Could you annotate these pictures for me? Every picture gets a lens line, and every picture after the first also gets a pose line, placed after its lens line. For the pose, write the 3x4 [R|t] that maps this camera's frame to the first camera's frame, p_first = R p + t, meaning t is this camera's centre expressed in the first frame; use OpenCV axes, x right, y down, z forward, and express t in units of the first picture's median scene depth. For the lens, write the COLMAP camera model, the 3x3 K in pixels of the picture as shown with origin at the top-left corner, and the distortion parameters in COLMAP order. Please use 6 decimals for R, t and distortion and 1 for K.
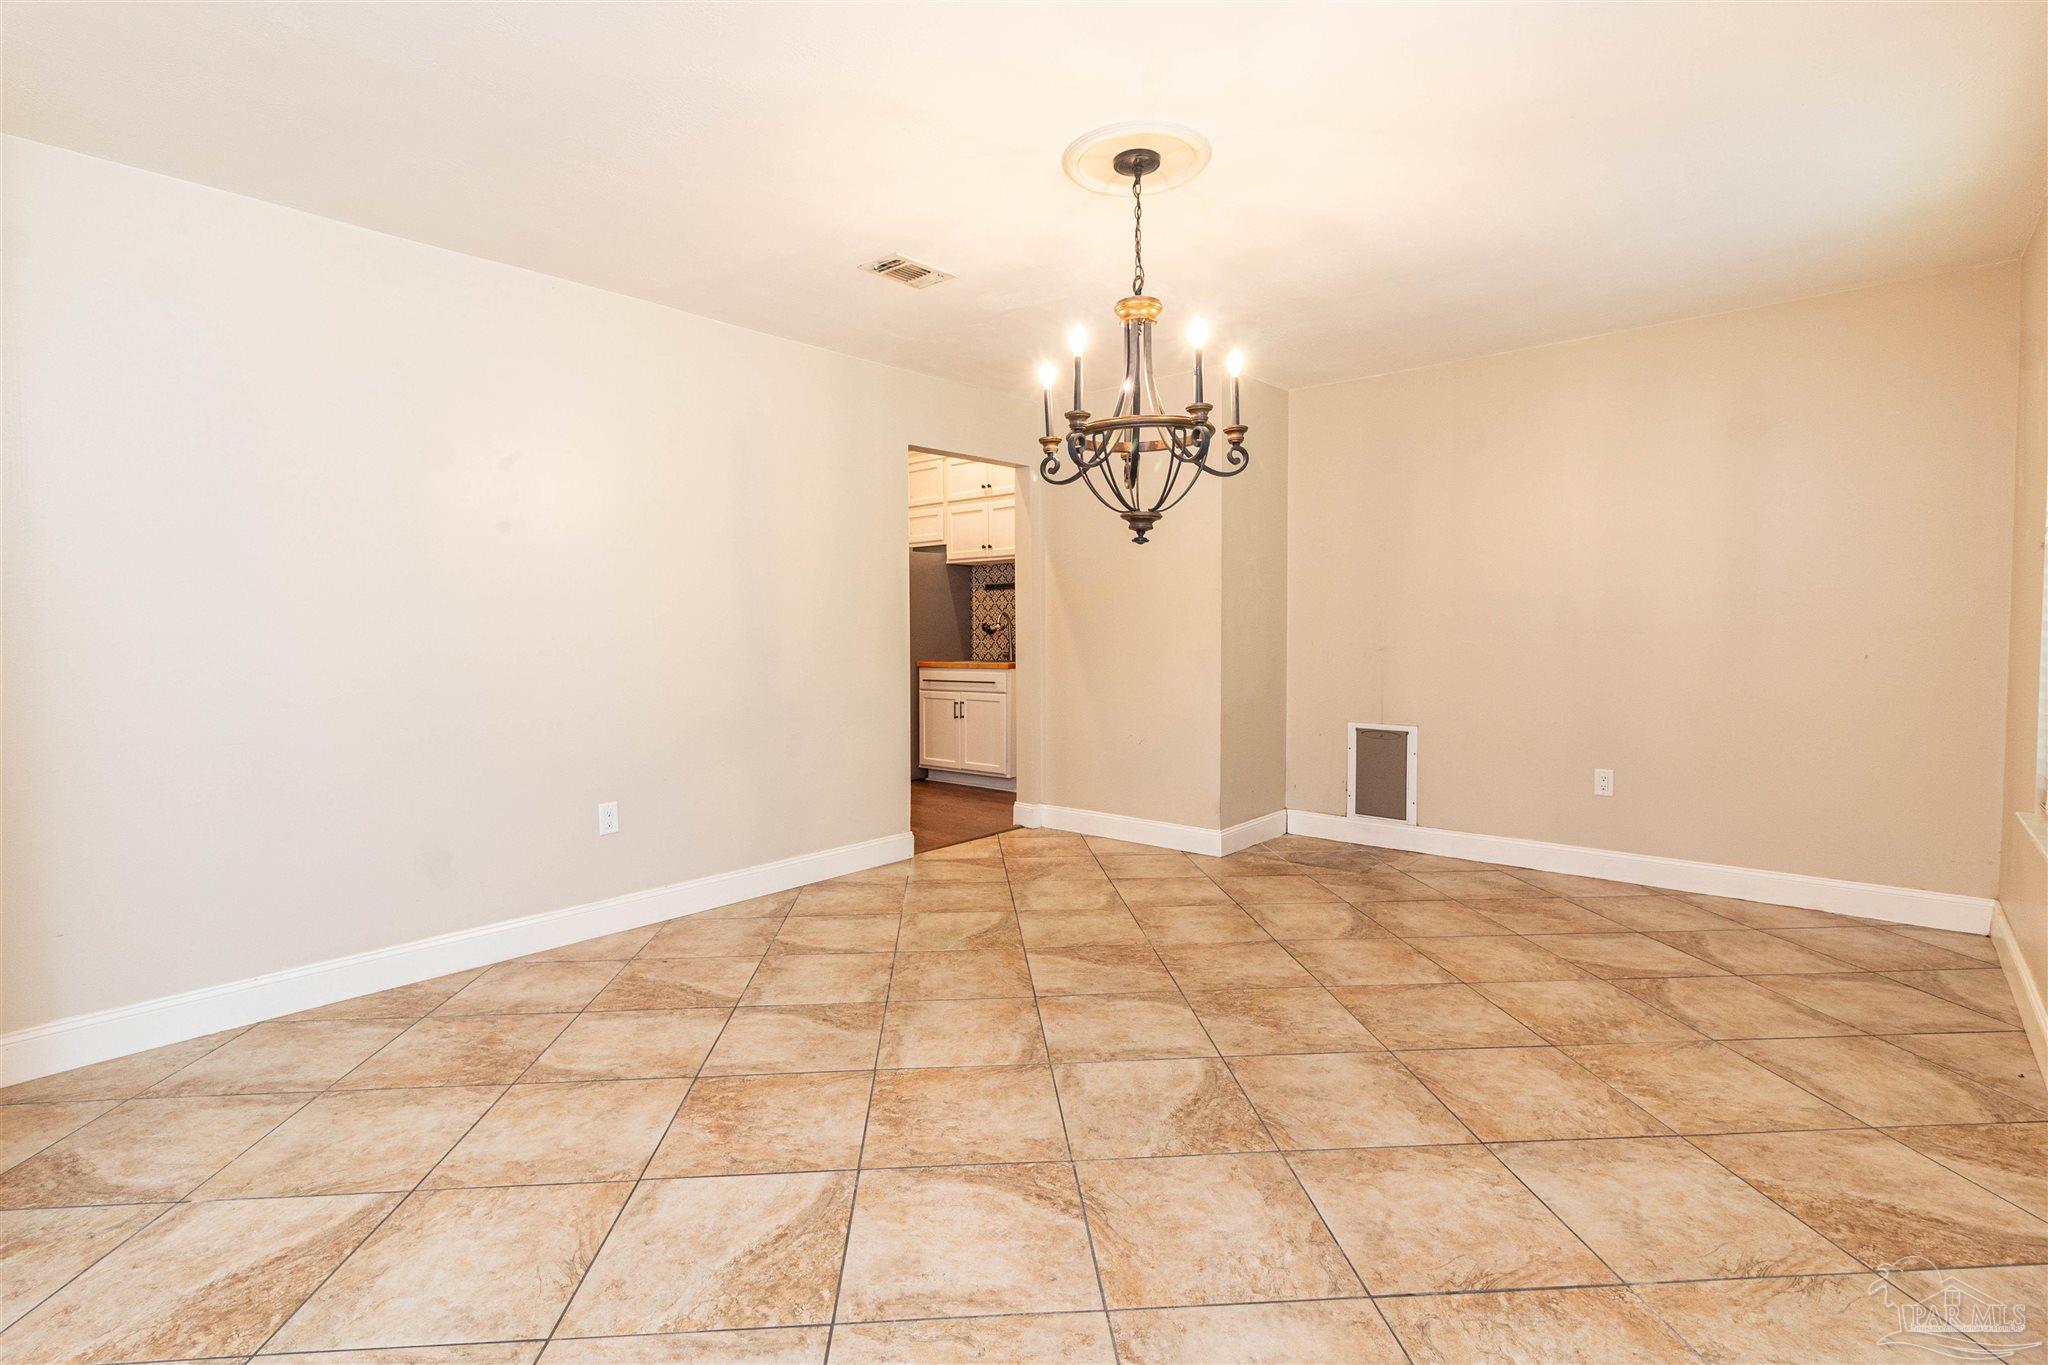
lens RADIAL K [[969.3, 0, 1013.6], [0, 969.3, 665.3], [0, 0, 1]] dist [0.005236, 0.000109]
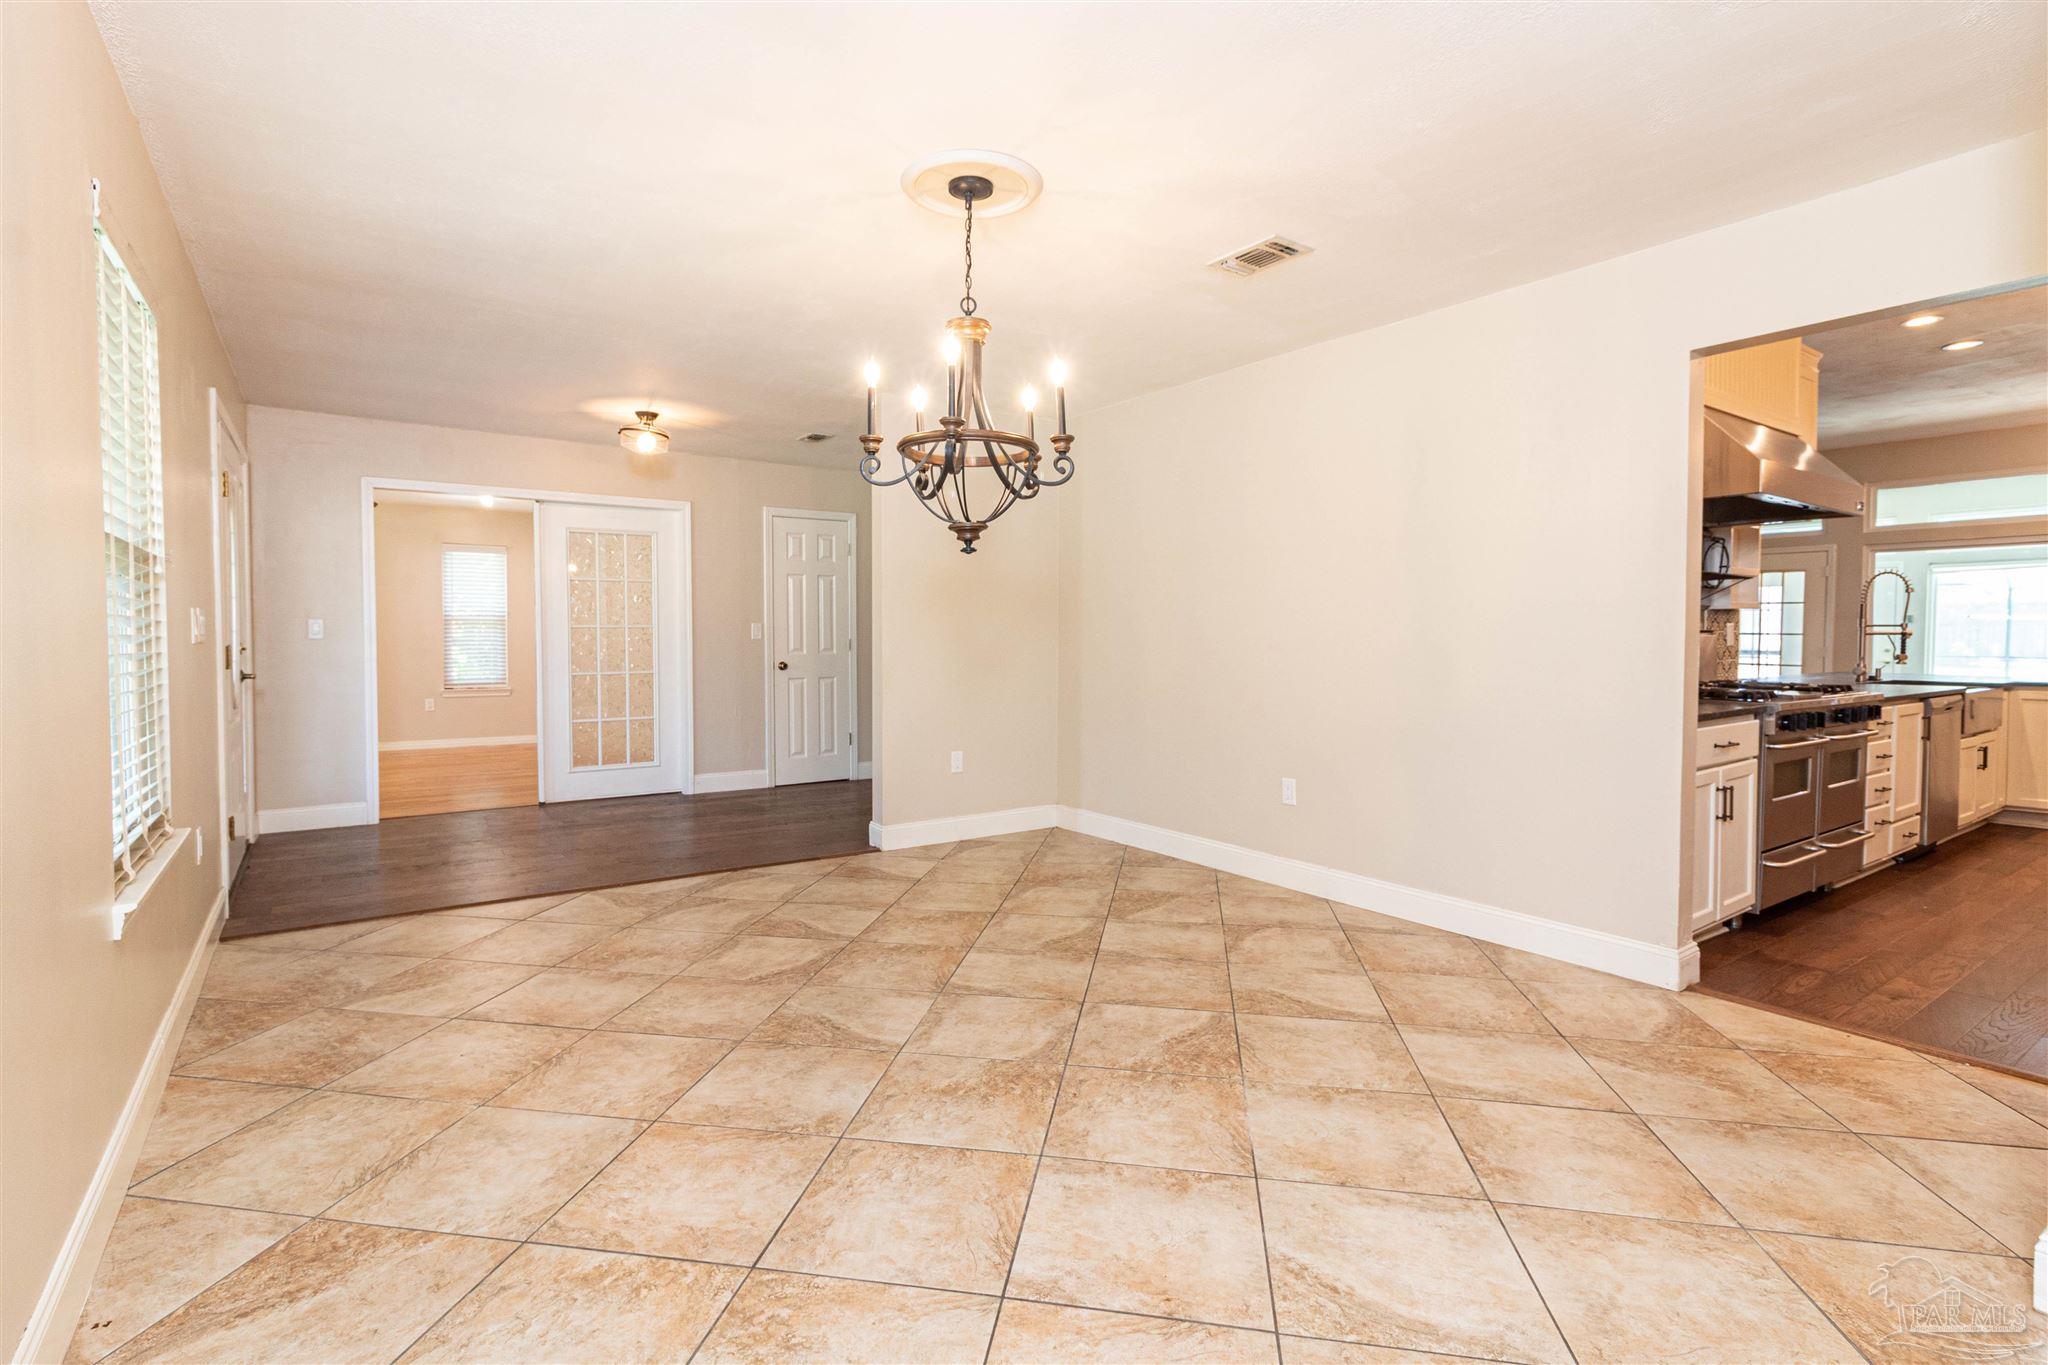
lens RADIAL K [[969.3, 0, 1013.6], [0, 969.3, 665.3], [0, 0, 1]] dist [0.005236, 0.000109]
pose [[-0.234603, 0.037109, -0.971383, 1.136738], [-0.040512, 0.998030, 0.047911, -0.057881], [0.971247, 0.050593, -0.232637, 1.298887]]
